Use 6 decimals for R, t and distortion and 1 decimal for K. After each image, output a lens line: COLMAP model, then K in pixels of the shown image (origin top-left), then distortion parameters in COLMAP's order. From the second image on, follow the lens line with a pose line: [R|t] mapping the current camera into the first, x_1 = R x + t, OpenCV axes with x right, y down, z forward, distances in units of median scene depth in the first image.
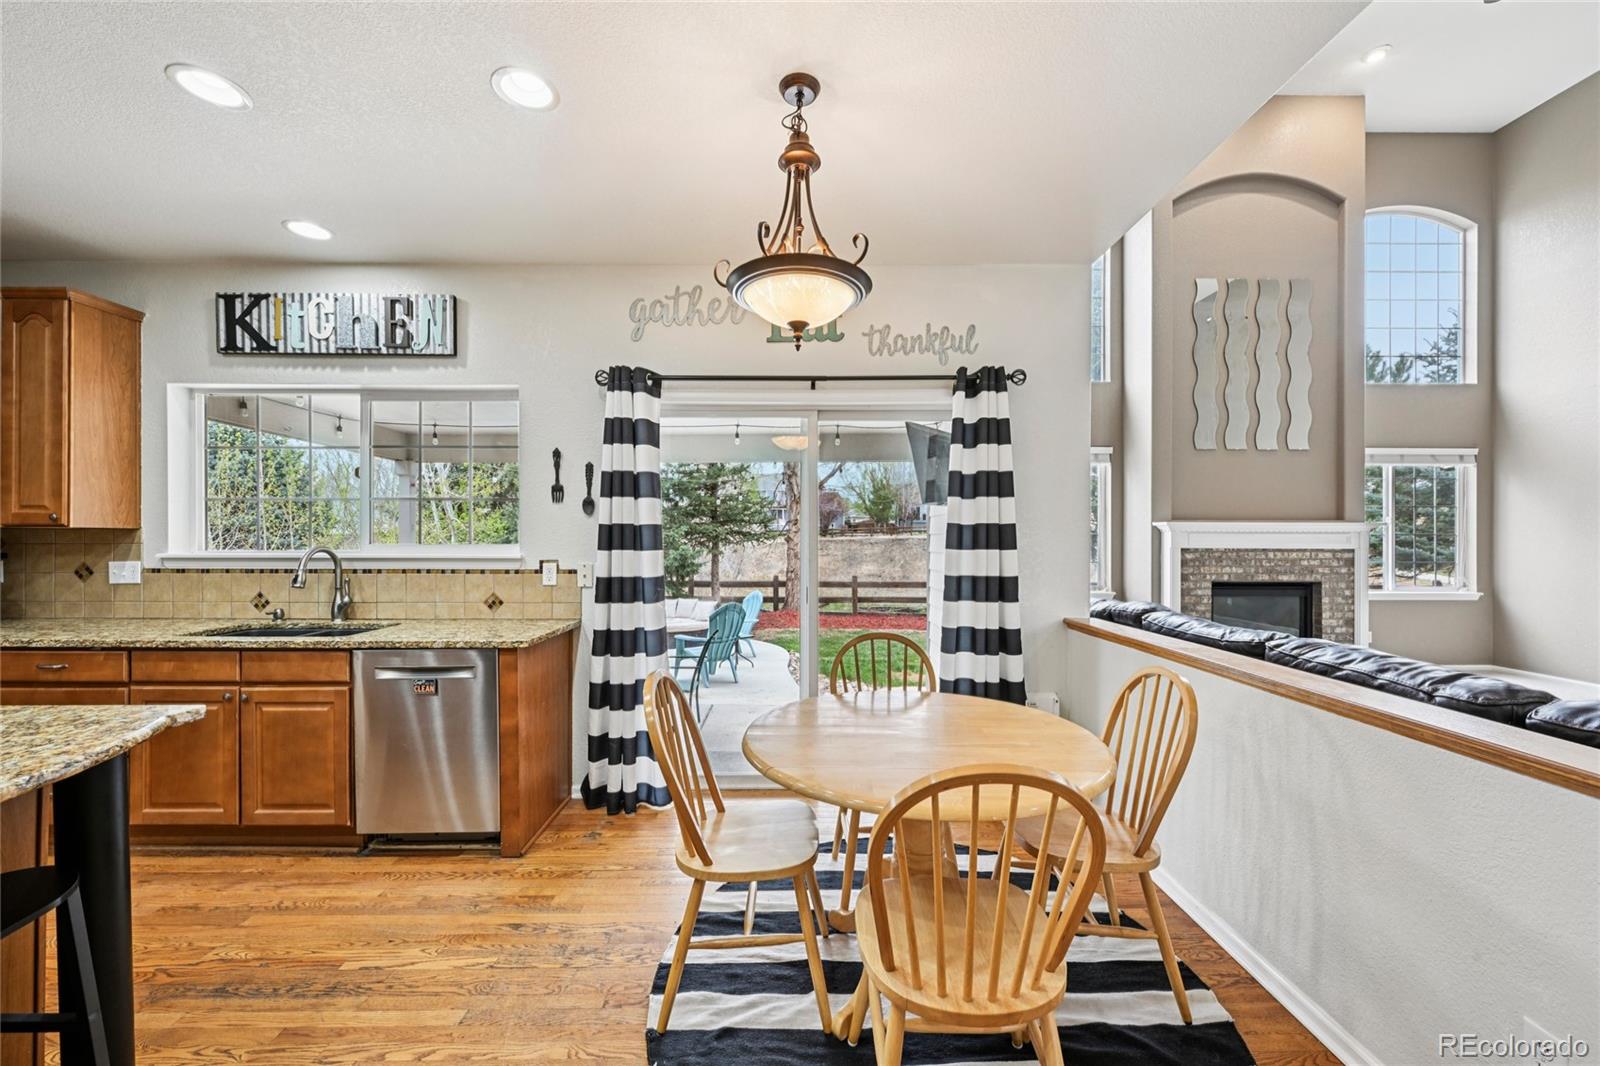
lens RADIAL K [[630.2, 0, 806.6], [0, 630.2, 539.0], [0, 0, 1]] dist [-0.004521, 0.000953]
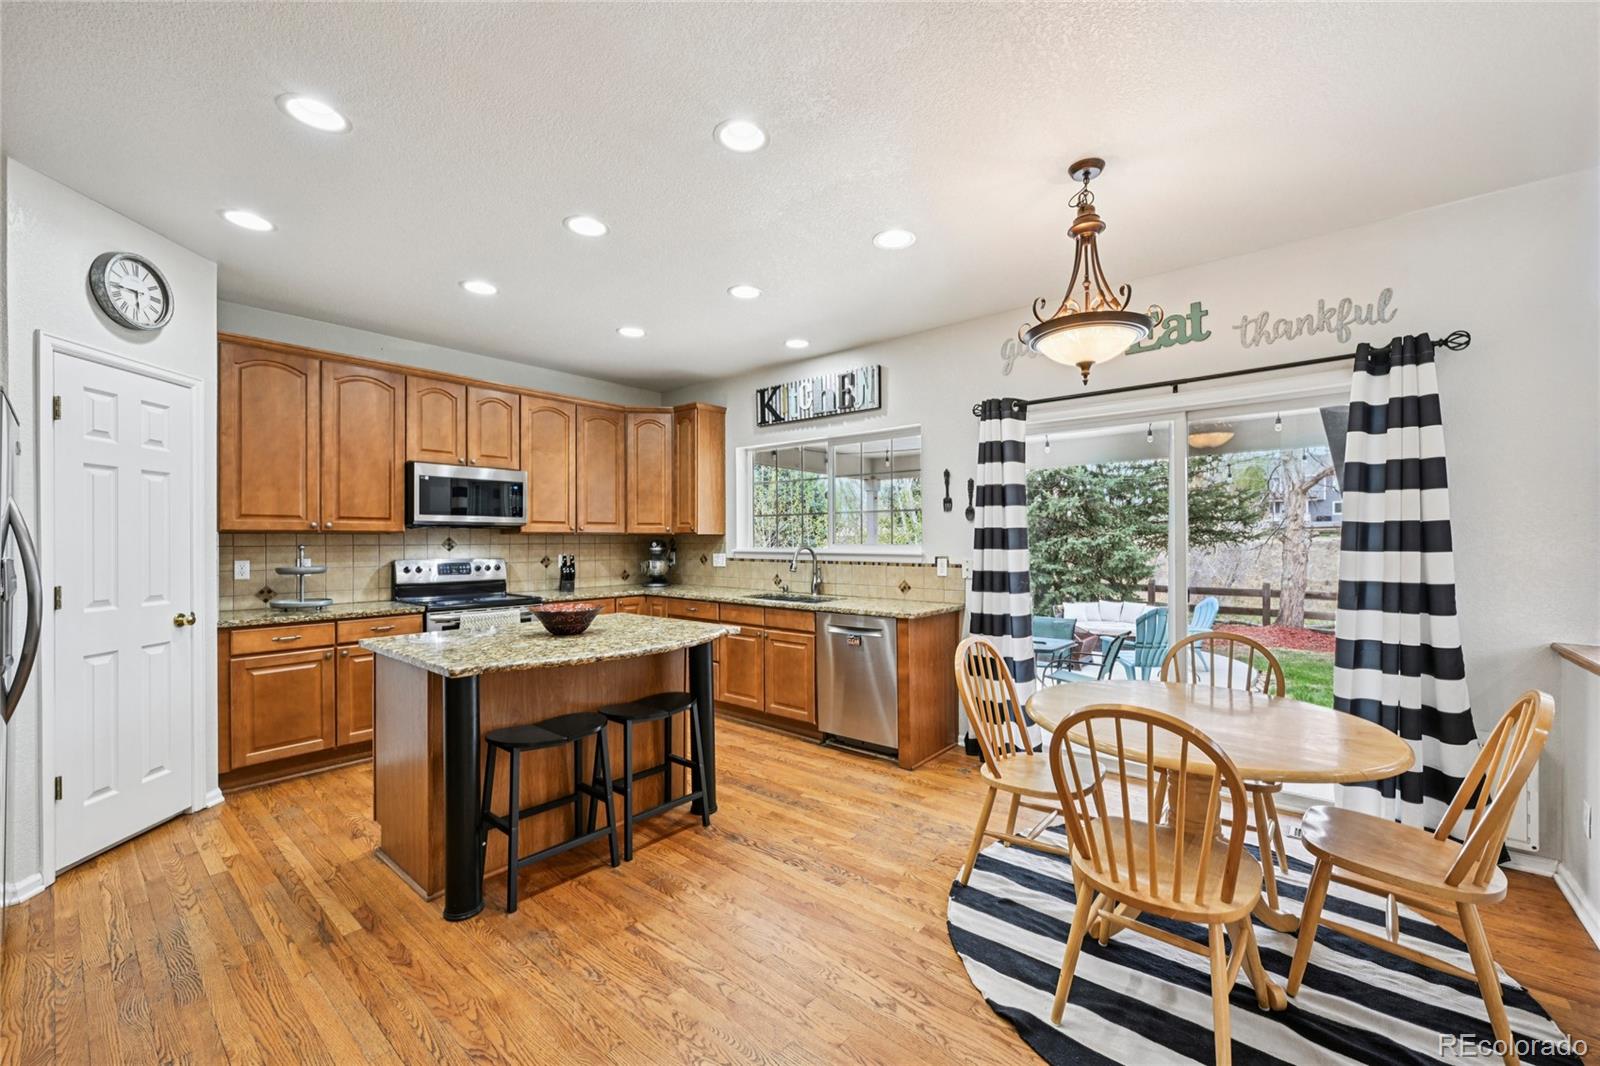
lens RADIAL K [[630.2, 0, 801.4], [0, 630.2, 539.8], [0, 0, 1]] dist [-0.004521, 0.000953]
pose [[0.758214, -0.002072, -0.652003, 0.221610], [0.002553, 0.999997, -0.000209, -0.001276], [0.652001, -0.001506, 0.758216, -0.170930]]
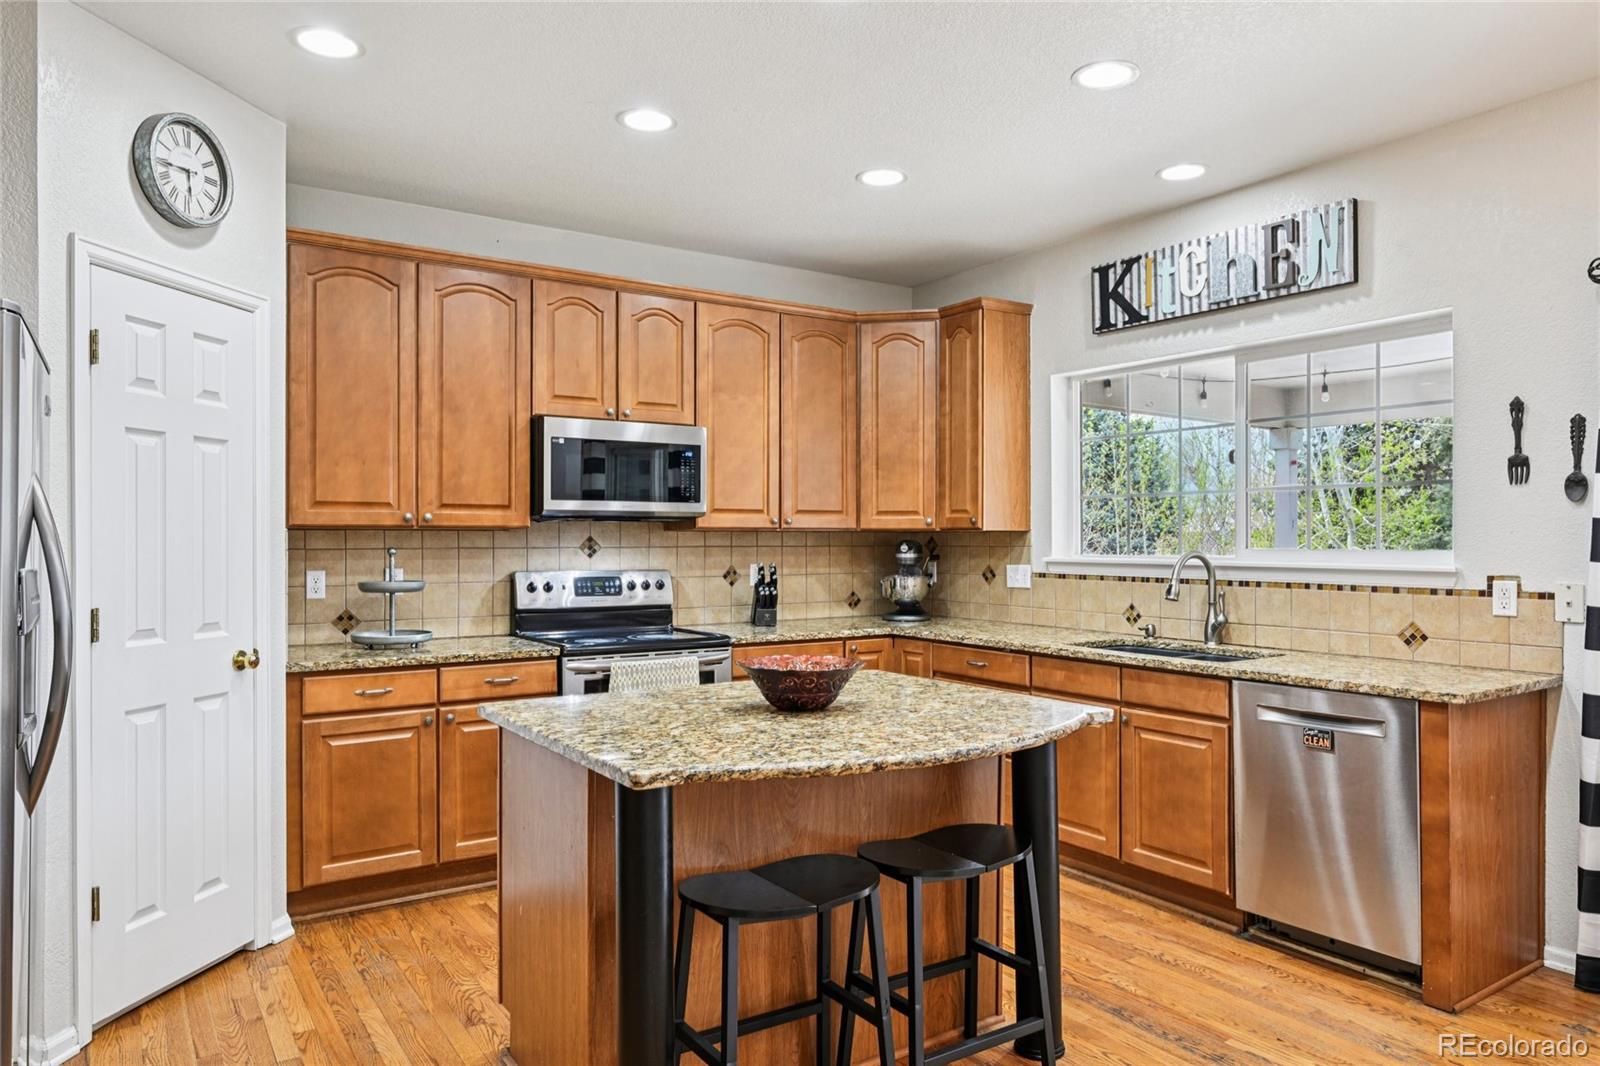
lens RADIAL K [[1040.4, 0, 806.2], [0, 1040.4, 539.3], [0, 0, 1]] dist [-0.002944, -0.000855]
pose [[0.546602, -0.000975, -0.837392, 0.083258], [0.001017, 0.999999, -0.000500, -0.003401], [0.837392, -0.000579, 0.546603, -0.159203]]
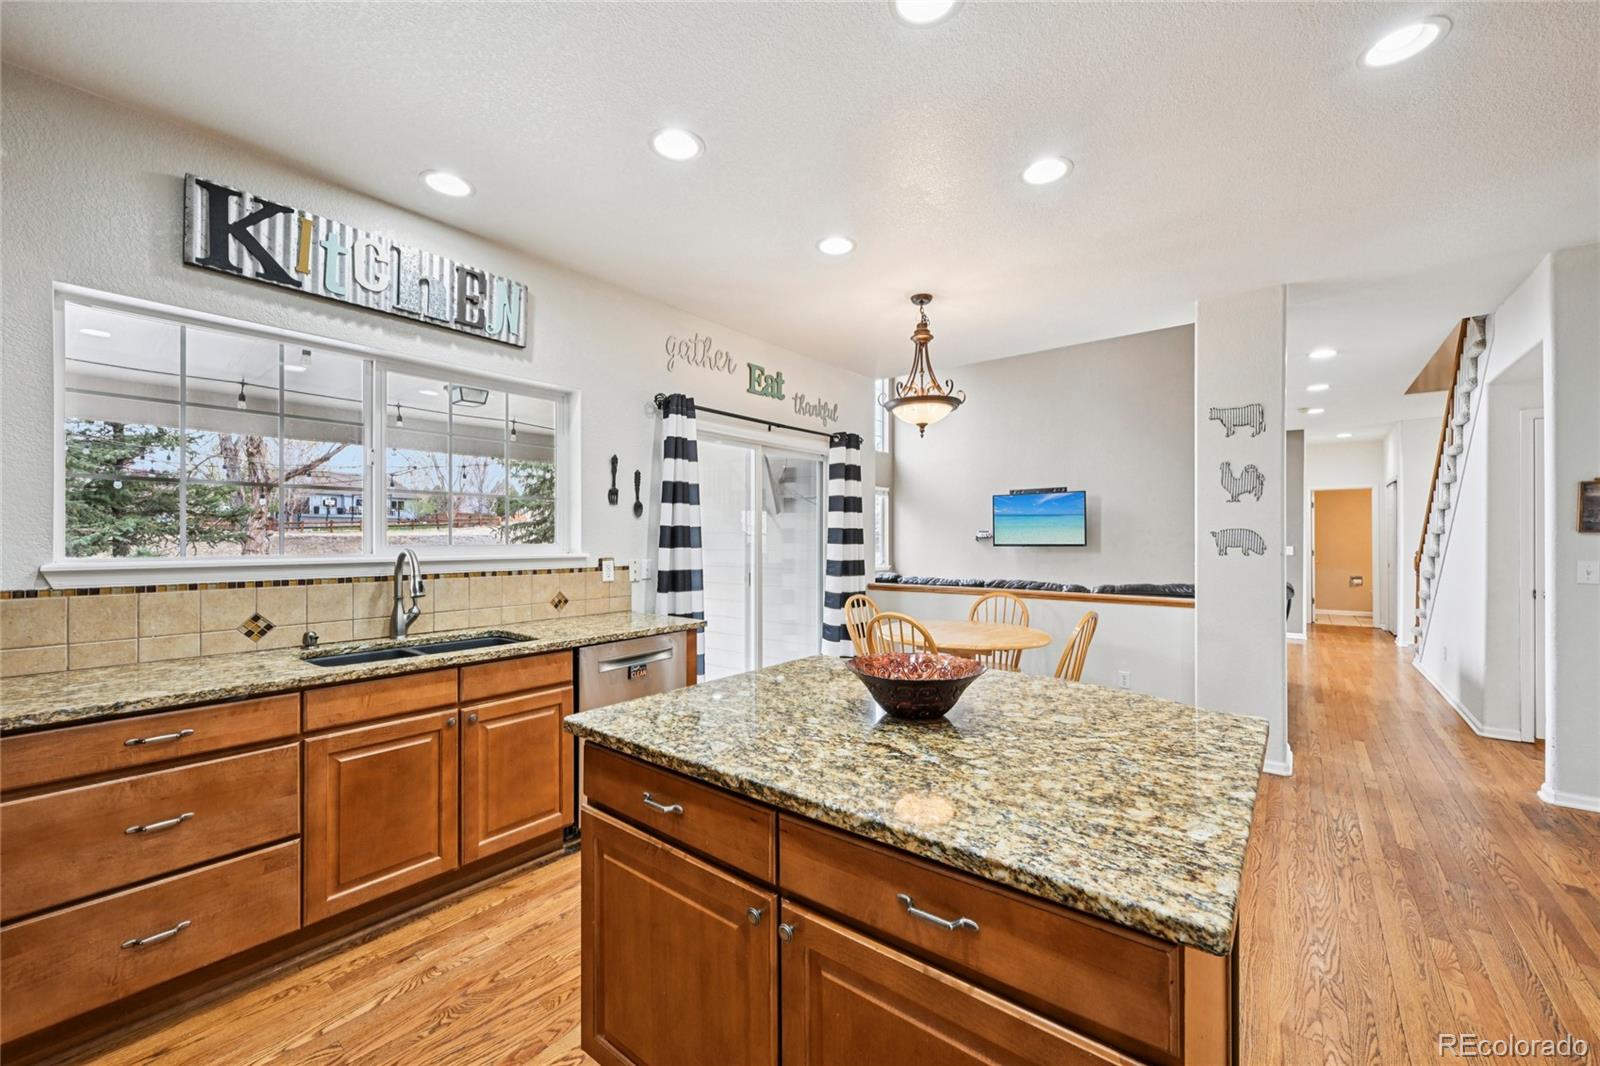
lens RADIAL K [[630.2, 0, 798.8], [0, 630.2, 537.4], [0, 0, 1]] dist [-0.004521, 0.000953]
pose [[0.627848, -0.001248, 0.778335, -1.076202], [0.001658, 0.999999, 0.000265, -0.001488], [-0.778334, 0.001124, 0.627850, 0.070440]]
